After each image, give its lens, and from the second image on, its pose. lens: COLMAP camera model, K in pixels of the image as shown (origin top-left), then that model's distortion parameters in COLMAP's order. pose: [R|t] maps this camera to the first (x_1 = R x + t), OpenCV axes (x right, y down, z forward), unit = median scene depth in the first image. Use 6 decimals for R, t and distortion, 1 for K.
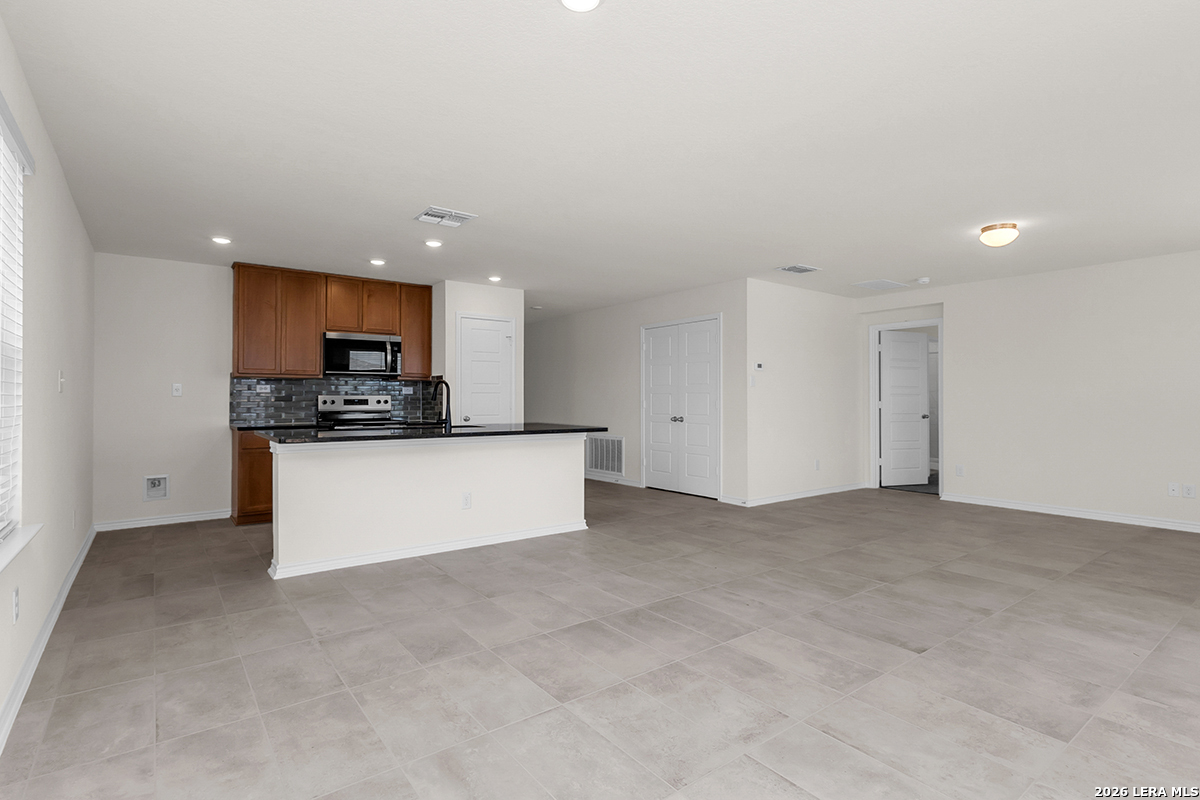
lens RADIAL K [[595.0, 0, 595.6], [0, 595.0, 396.7], [0, 0, 1]] dist [-0.000632, -0.000821]
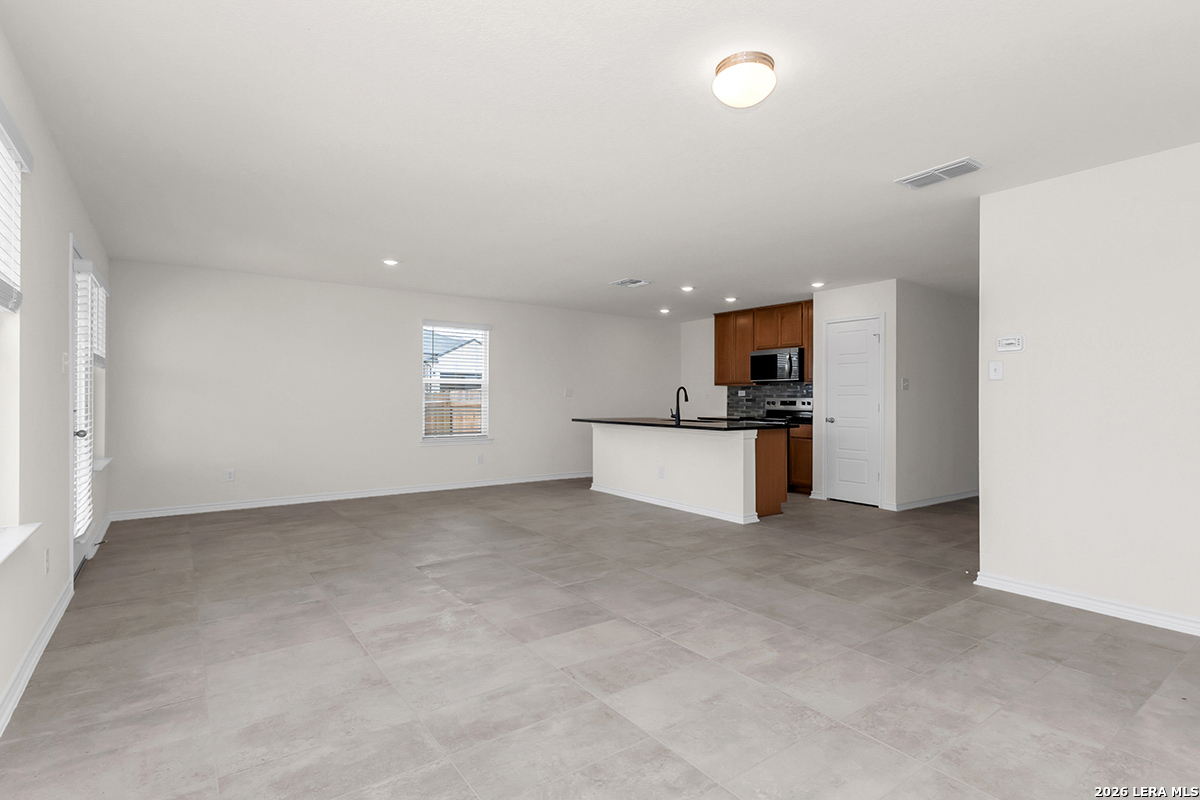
lens RADIAL K [[595.0, 0, 595.6], [0, 595.0, 396.7], [0, 0, 1]] dist [-0.000632, -0.000821]
pose [[-0.025226, -0.002275, -0.999679, 0.889004], [-0.002600, 0.999994, -0.002210, -0.000833], [0.999678, 0.002544, -0.025232, 0.647580]]
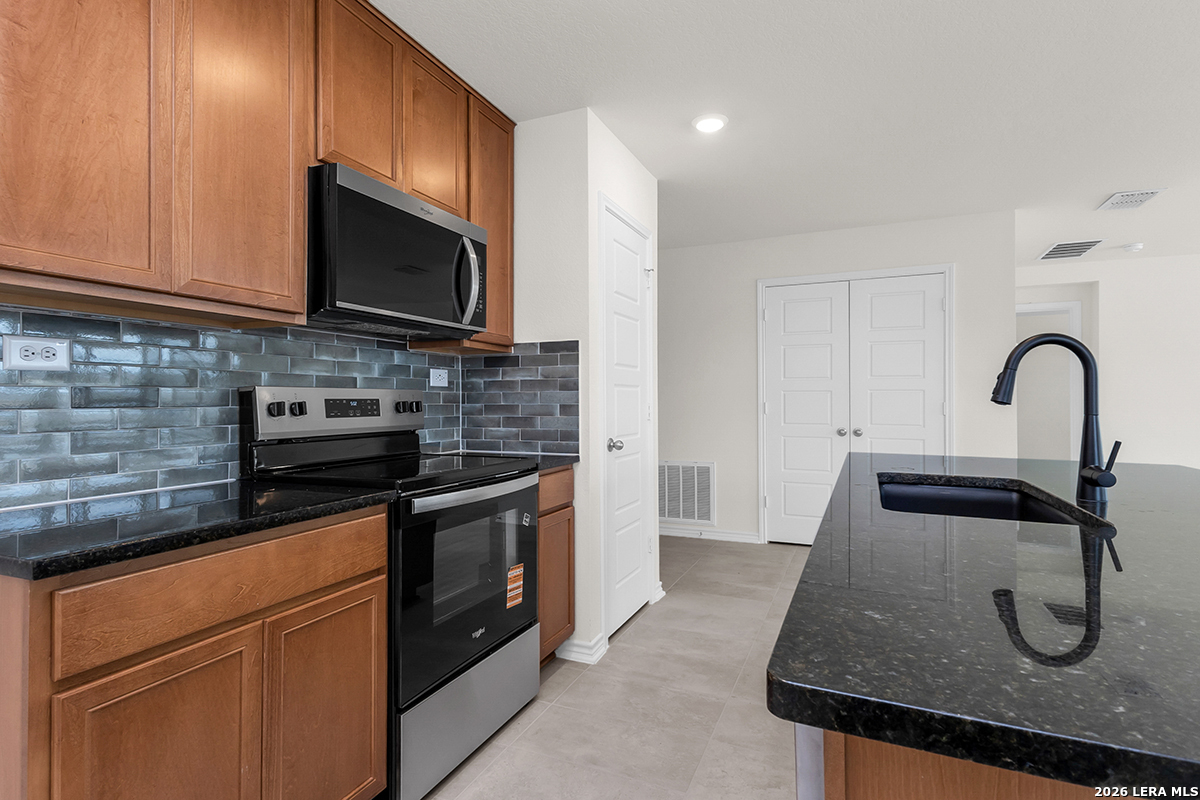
lens RADIAL K [[609.9, 0, 600.0], [0, 609.9, 400.0], [0, 0, 1]] dist [0.000123, -0.000075]
pose [[0.873220, -0.002018, 0.487321, -0.463965], [0.002085, 0.999998, 0.000405, 0.004984], [-0.487321, 0.000662, 0.873223, 0.653331]]
